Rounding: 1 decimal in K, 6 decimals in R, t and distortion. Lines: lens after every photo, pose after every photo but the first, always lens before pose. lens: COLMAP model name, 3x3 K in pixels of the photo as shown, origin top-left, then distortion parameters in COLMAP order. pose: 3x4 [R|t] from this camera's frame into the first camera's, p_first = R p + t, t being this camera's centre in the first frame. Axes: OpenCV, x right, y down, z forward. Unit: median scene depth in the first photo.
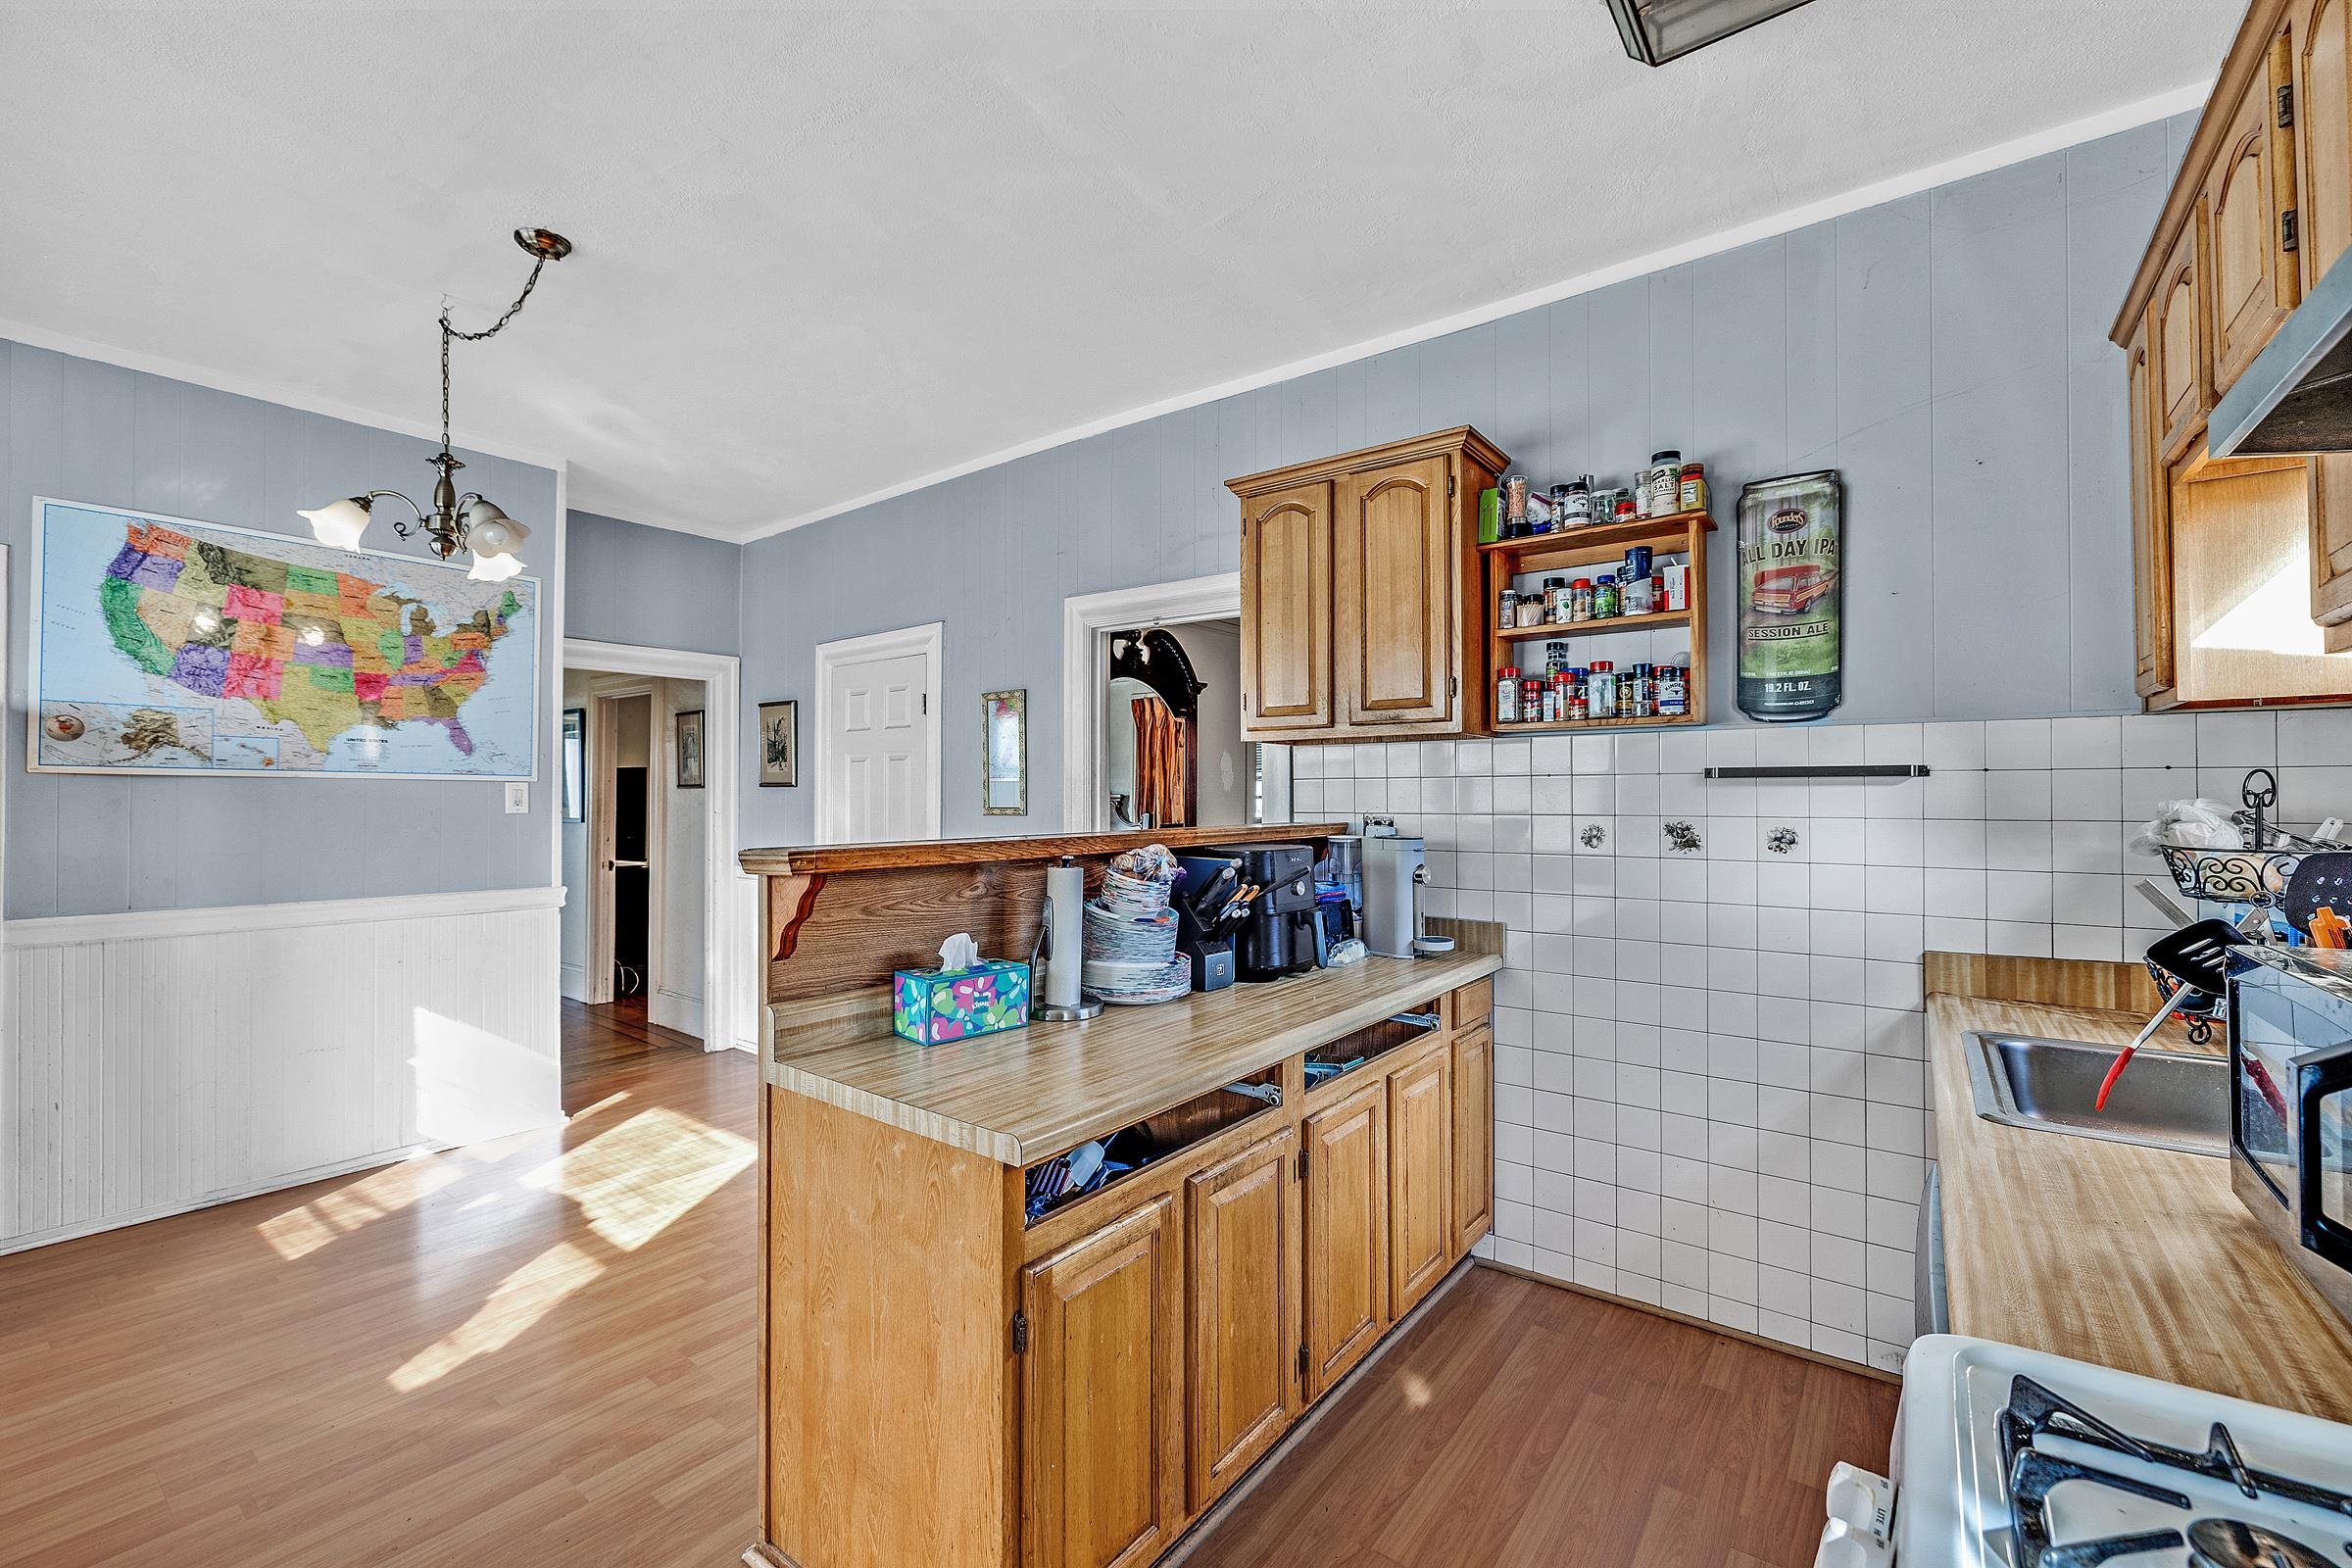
lens RADIAL K [[975.2, 0, 1185.8], [0, 975.2, 787.9], [0, 0, 1]] dist [-0.001069, -0.000690]
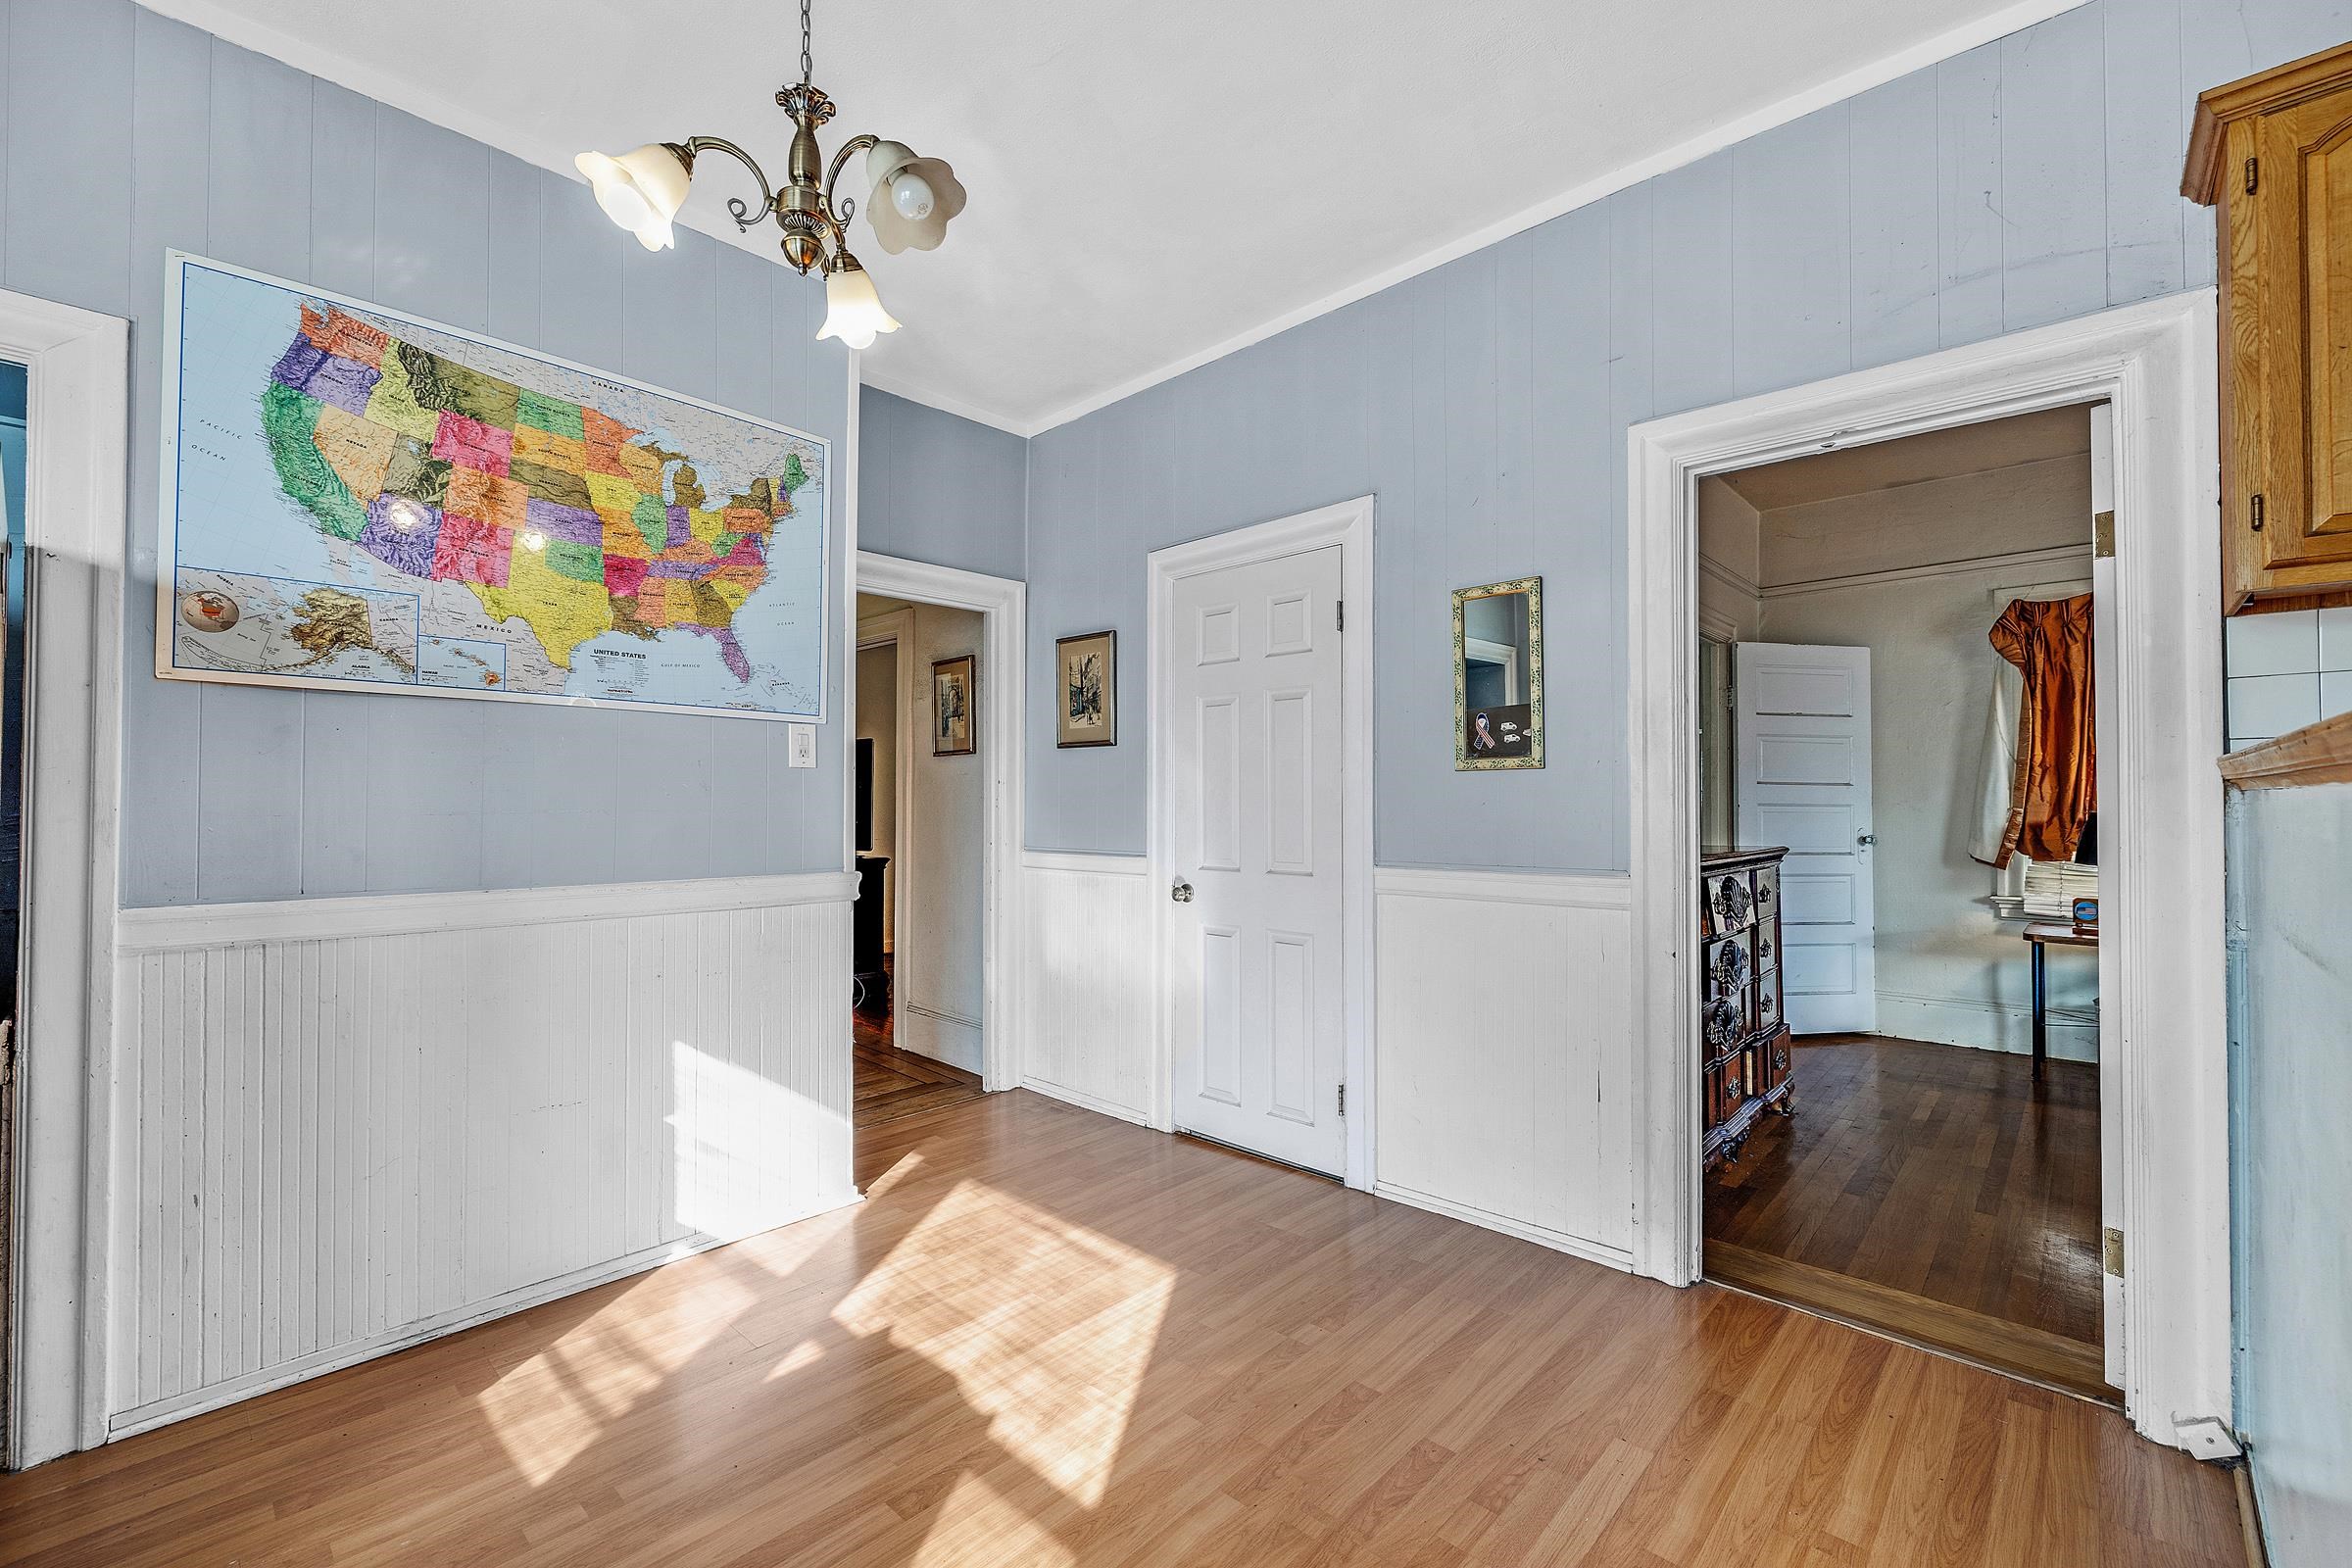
lens RADIAL K [[988.4, 0, 1187.1], [0, 988.4, 785.8], [0, 0, 1]] dist [0.001361, 0.000385]
pose [[0.993933, 0.000214, -0.109988, -0.388829], [-0.000860, 0.999983, -0.005826, 0.051146], [0.109985, 0.005885, 0.993916, 0.373389]]
